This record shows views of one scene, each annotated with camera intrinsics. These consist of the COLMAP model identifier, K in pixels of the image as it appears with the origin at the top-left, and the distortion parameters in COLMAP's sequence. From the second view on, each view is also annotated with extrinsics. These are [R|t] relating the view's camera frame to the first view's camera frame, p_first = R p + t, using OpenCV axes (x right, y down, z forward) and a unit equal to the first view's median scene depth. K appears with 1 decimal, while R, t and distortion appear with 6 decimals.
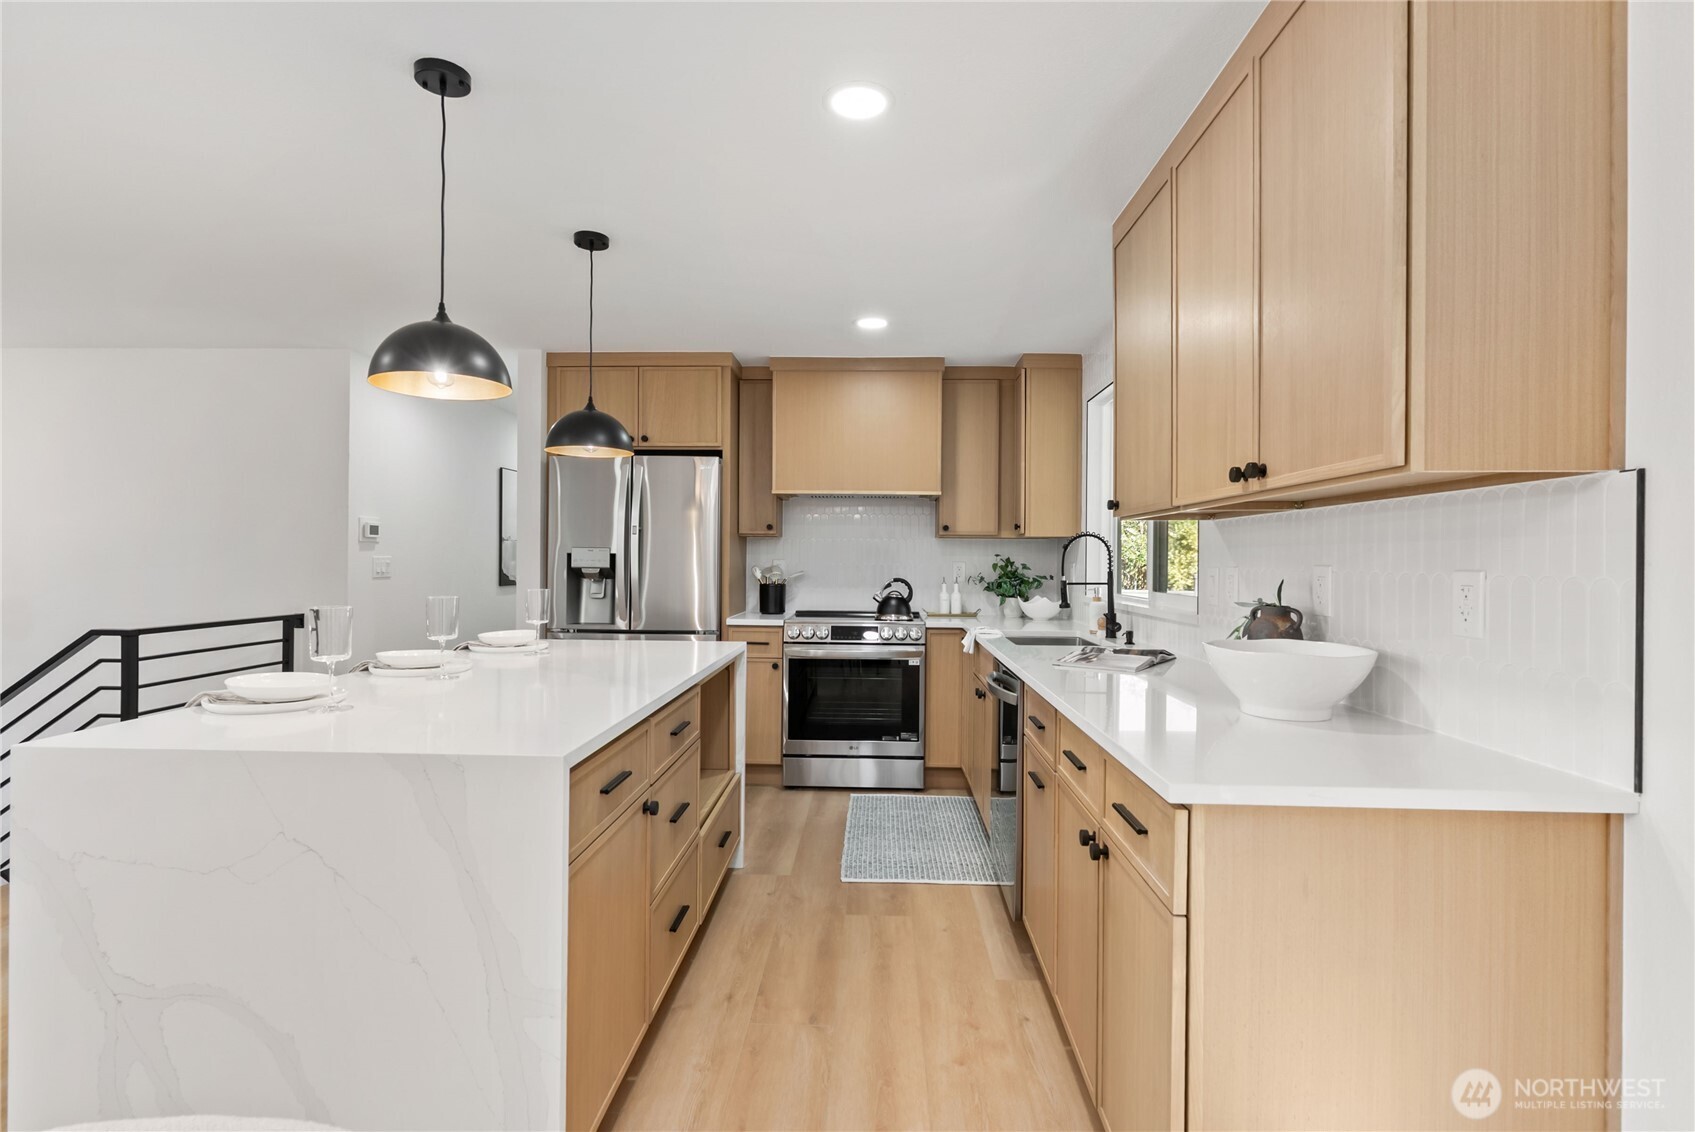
lens RADIAL K [[813.6, 0, 850.5], [0, 813.6, 562.5], [0, 0, 1]] dist [0.000955, 0.000014]
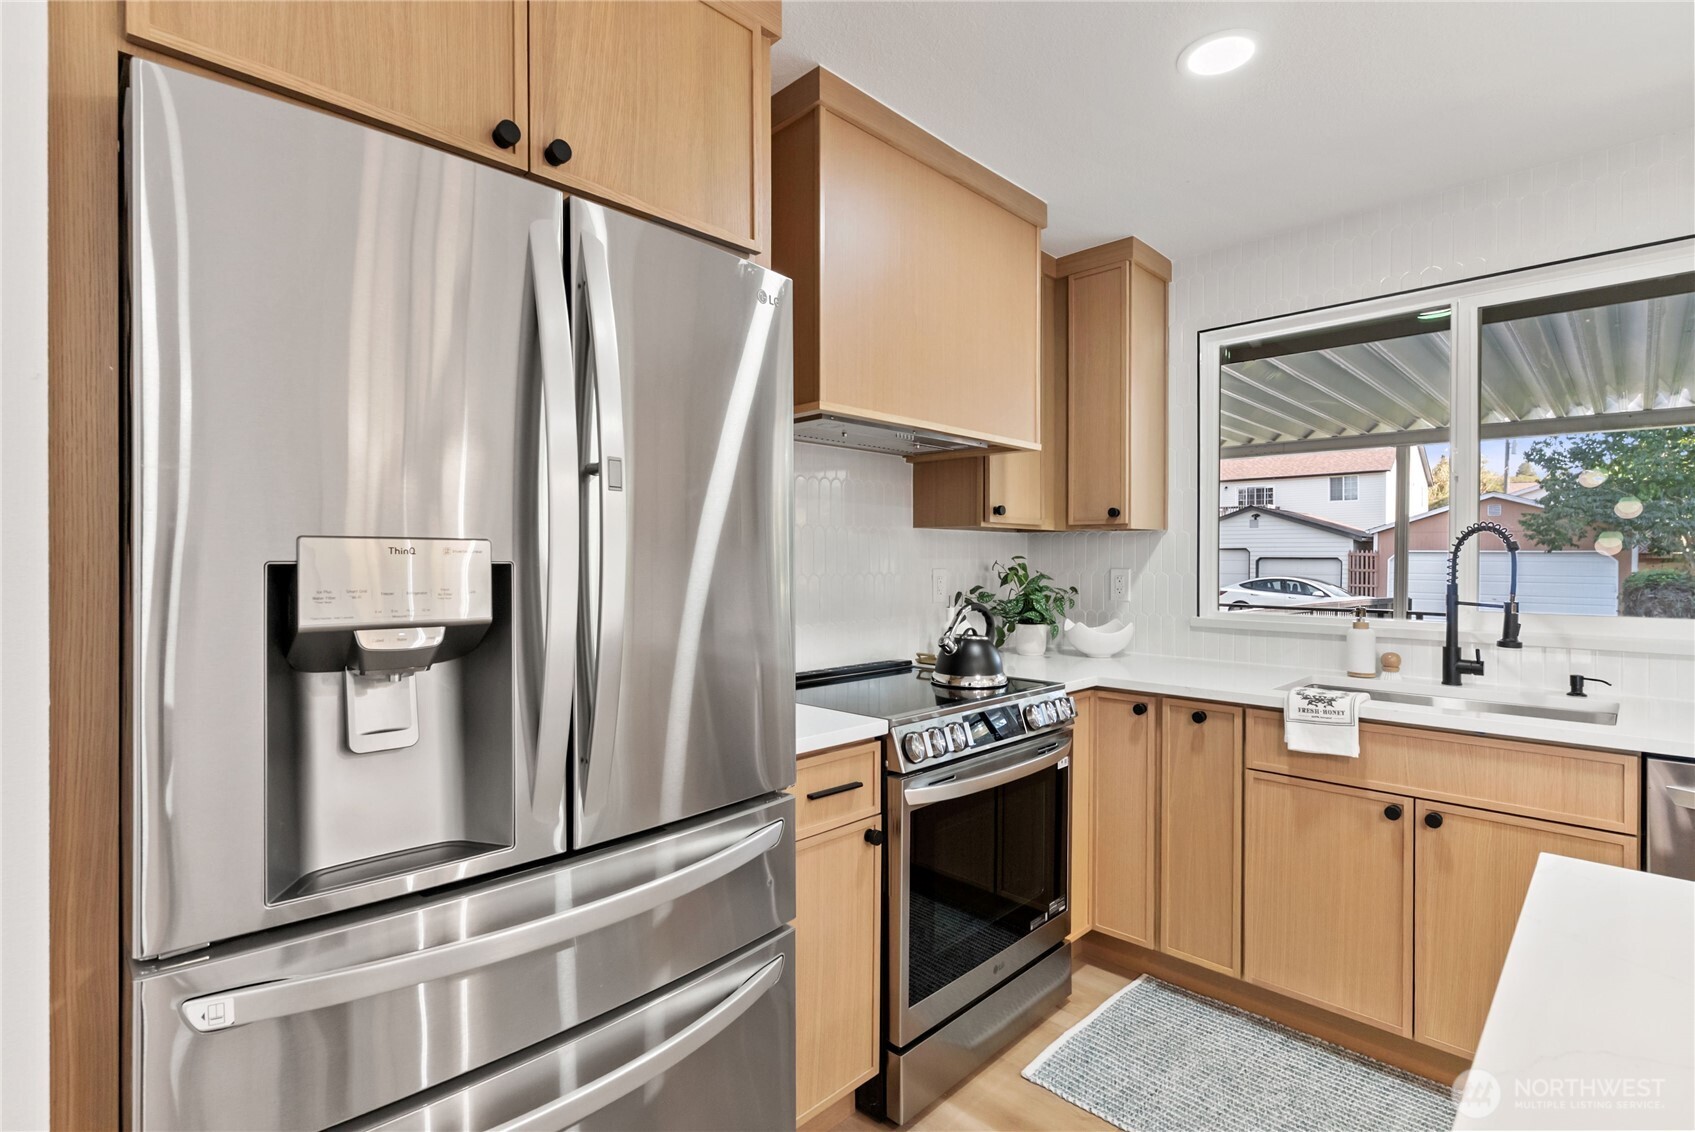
lens RADIAL K [[813.6, 0, 846.1], [0, 813.6, 561.0], [0, 0, 1]] dist [0.000955, 0.000014]
pose [[0.677073, -0.010352, 0.735843, -0.393746], [0.007519, 0.999946, 0.007149, -0.012663], [-0.735878, 0.000692, 0.677114, 0.729232]]
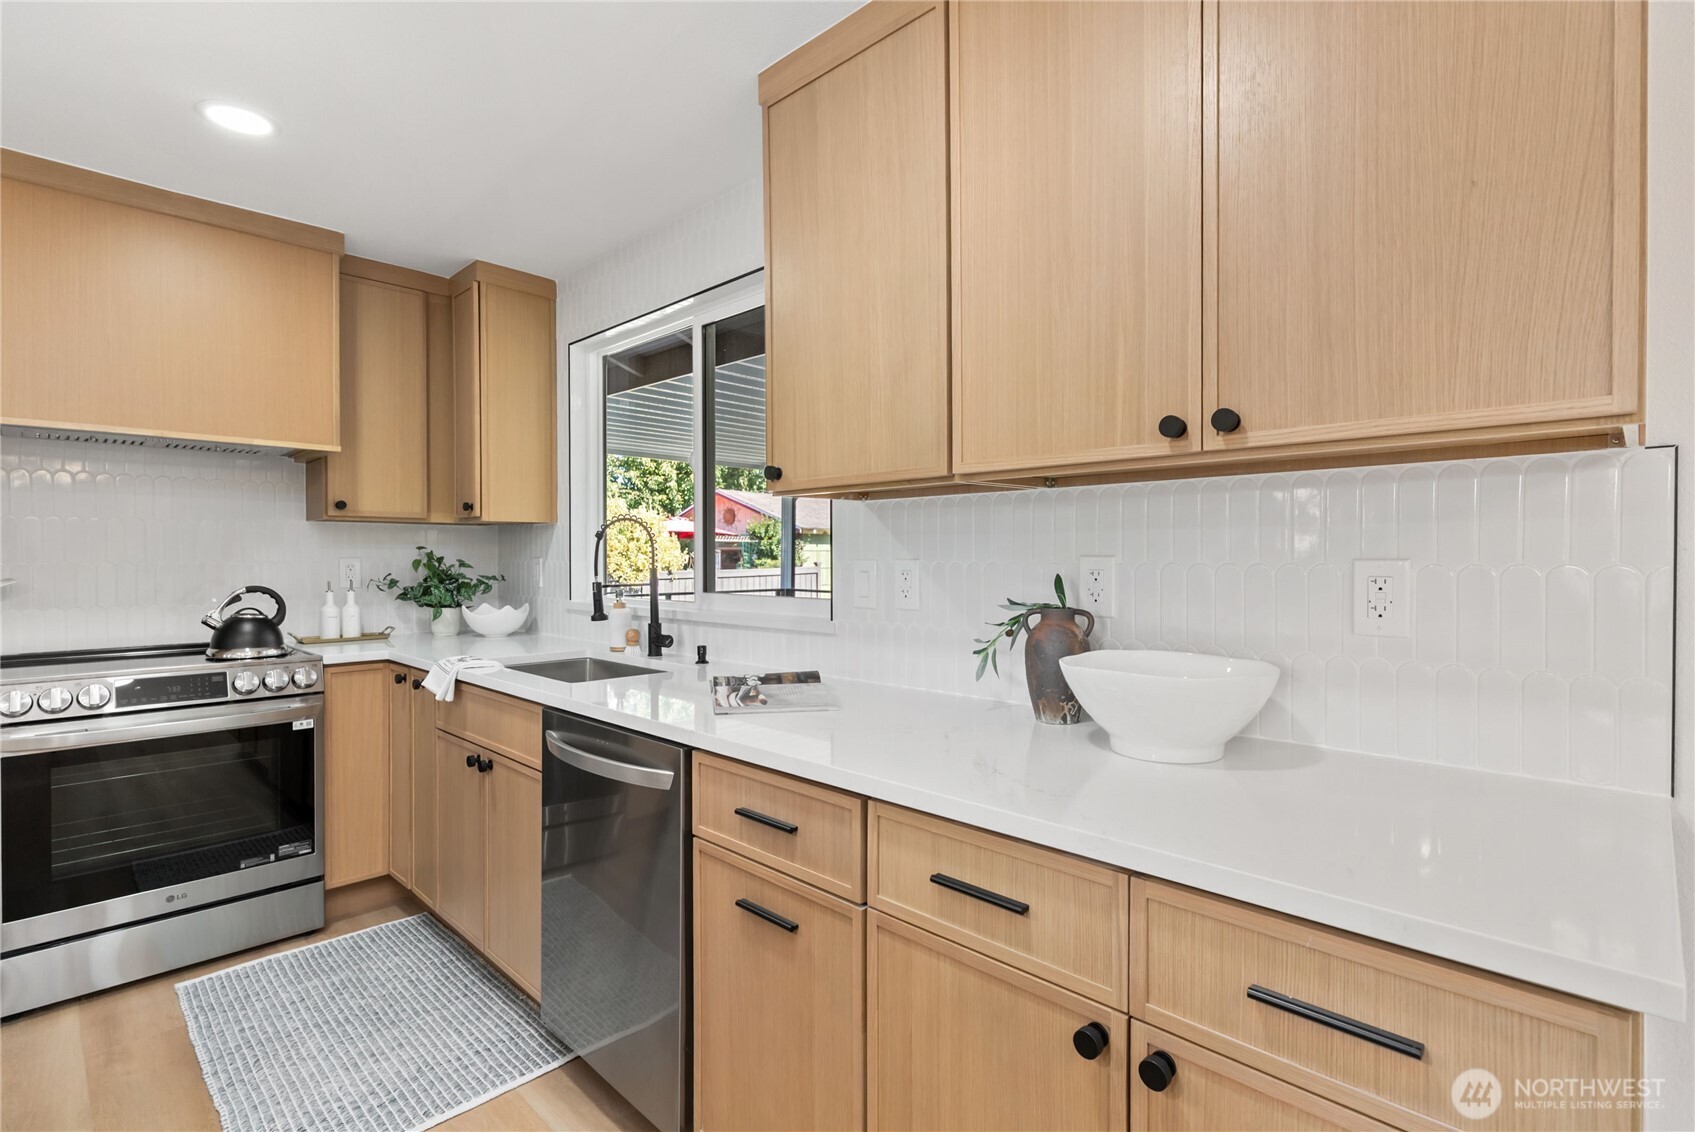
lens RADIAL K [[813.6, 0, 850.9], [0, 813.6, 562.4], [0, 0, 1]] dist [0.000955, 0.000014]
pose [[0.674470, -0.013145, 0.738186, -0.090069], [0.008685, 0.999914, 0.009871, -0.000147], [-0.738251, -0.000247, 0.674526, 0.285302]]
